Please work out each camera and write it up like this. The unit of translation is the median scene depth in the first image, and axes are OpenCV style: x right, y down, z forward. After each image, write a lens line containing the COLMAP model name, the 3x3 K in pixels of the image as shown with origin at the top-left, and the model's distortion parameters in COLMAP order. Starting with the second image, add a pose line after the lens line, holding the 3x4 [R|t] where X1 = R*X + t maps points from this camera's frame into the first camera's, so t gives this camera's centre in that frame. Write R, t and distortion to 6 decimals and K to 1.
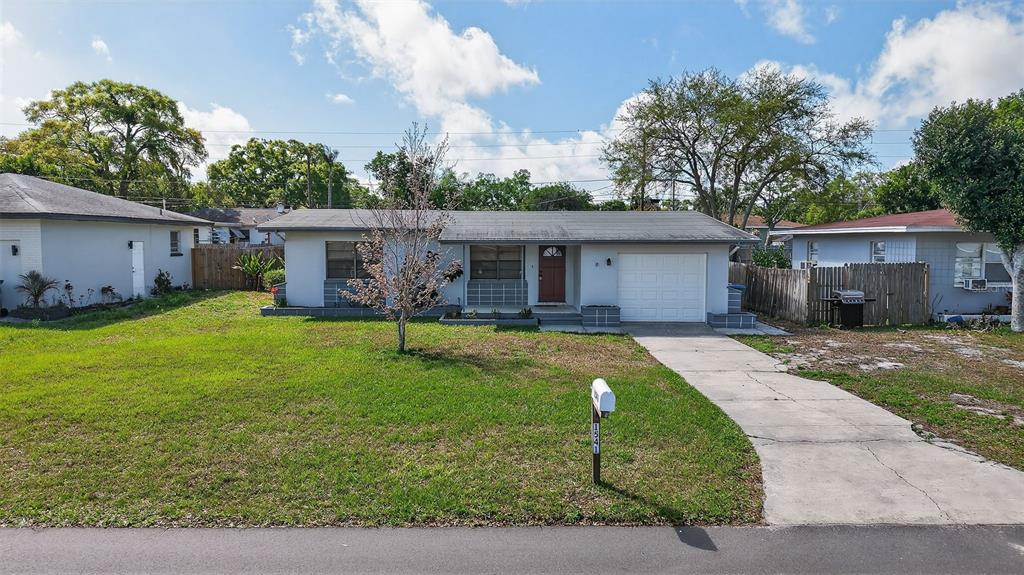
lens RADIAL K [[679.0, 0, 509.4], [0, 679.0, 291.4], [0, 0, 1]] dist [0.062147, -0.061926]
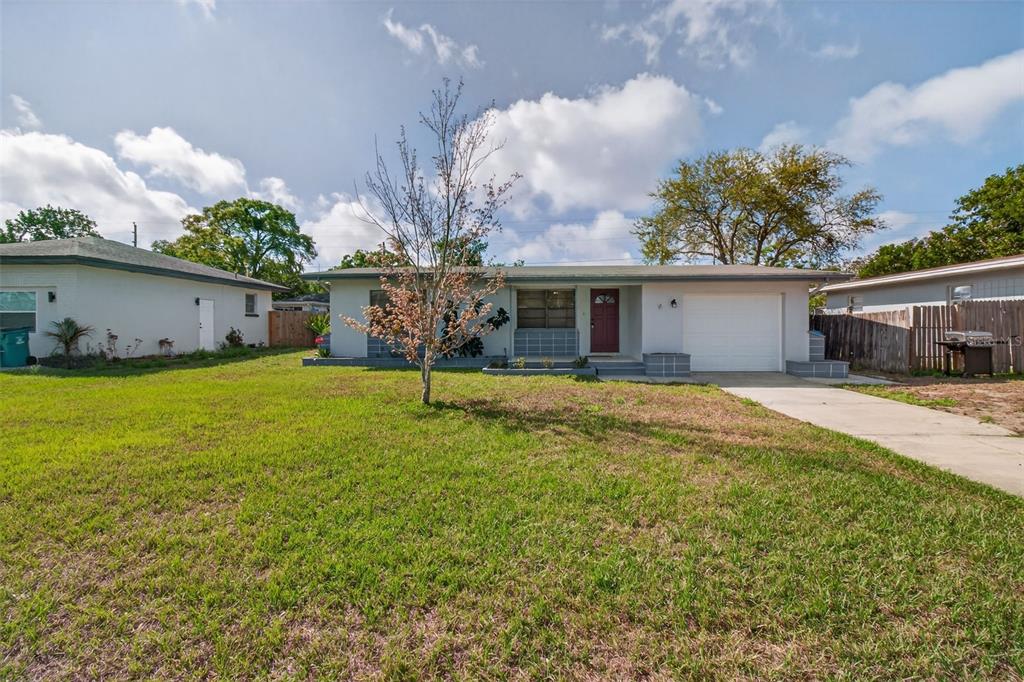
lens RADIAL K [[475.8, 0, 513.3], [0, 475.8, 331.5], [0, 0, 1]] dist [-0.018740, 0.007107]
pose [[0.998285, -0.005492, -0.058284, -0.023520], [0.001603, 0.997782, -0.066552, 0.030007], [0.058520, 0.066344, 0.996079, 0.328058]]
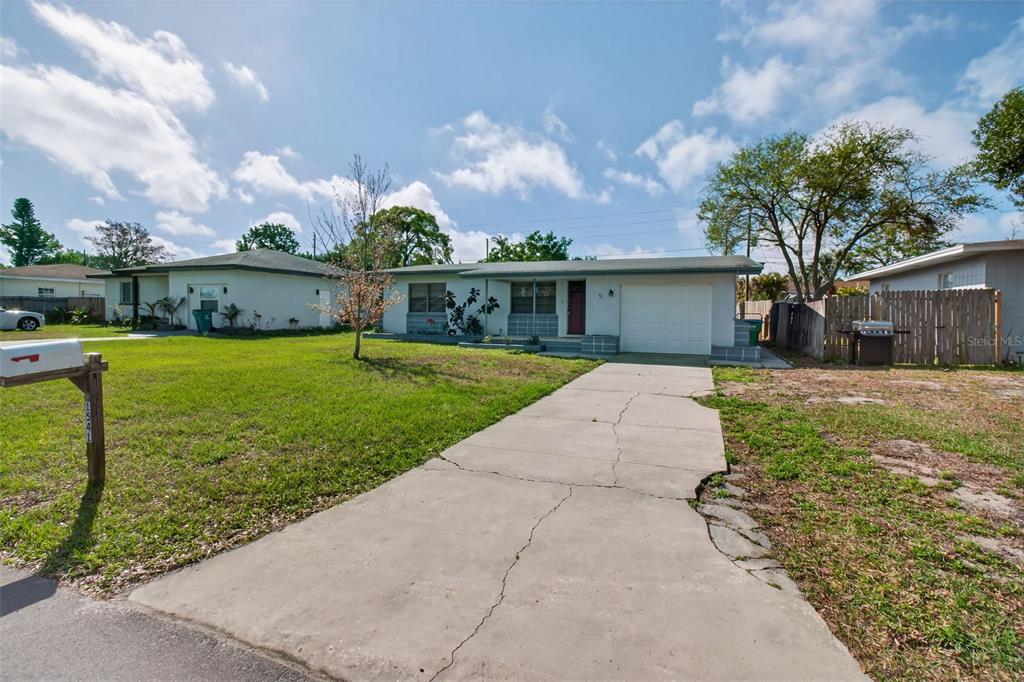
lens RADIAL K [[474.9, 0, 512.6], [0, 474.9, 332.8], [0, 0, 1]] dist [-0.056762, 0.043314]
pose [[0.922007, 0.021316, -0.386585, 0.252234], [-0.037472, 0.998709, -0.034304, 0.041950], [0.385355, 0.046114, 0.921616, 0.243530]]
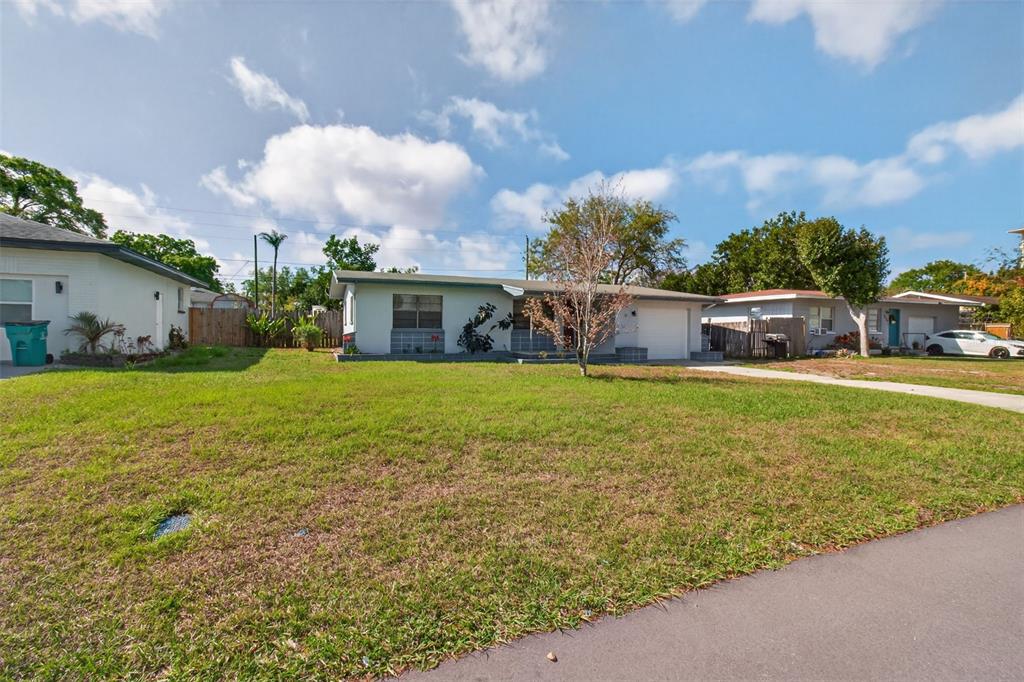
lens RADIAL K [[479.0, 0, 519.2], [0, 479.0, 341.3], [0, 0, 1]] dist [-0.004126, 0.007124]
pose [[0.923421, -0.003336, 0.383774, -0.362064], [0.023435, 0.998586, -0.047706, 0.042820], [-0.383072, 0.053047, 0.922194, 0.202409]]
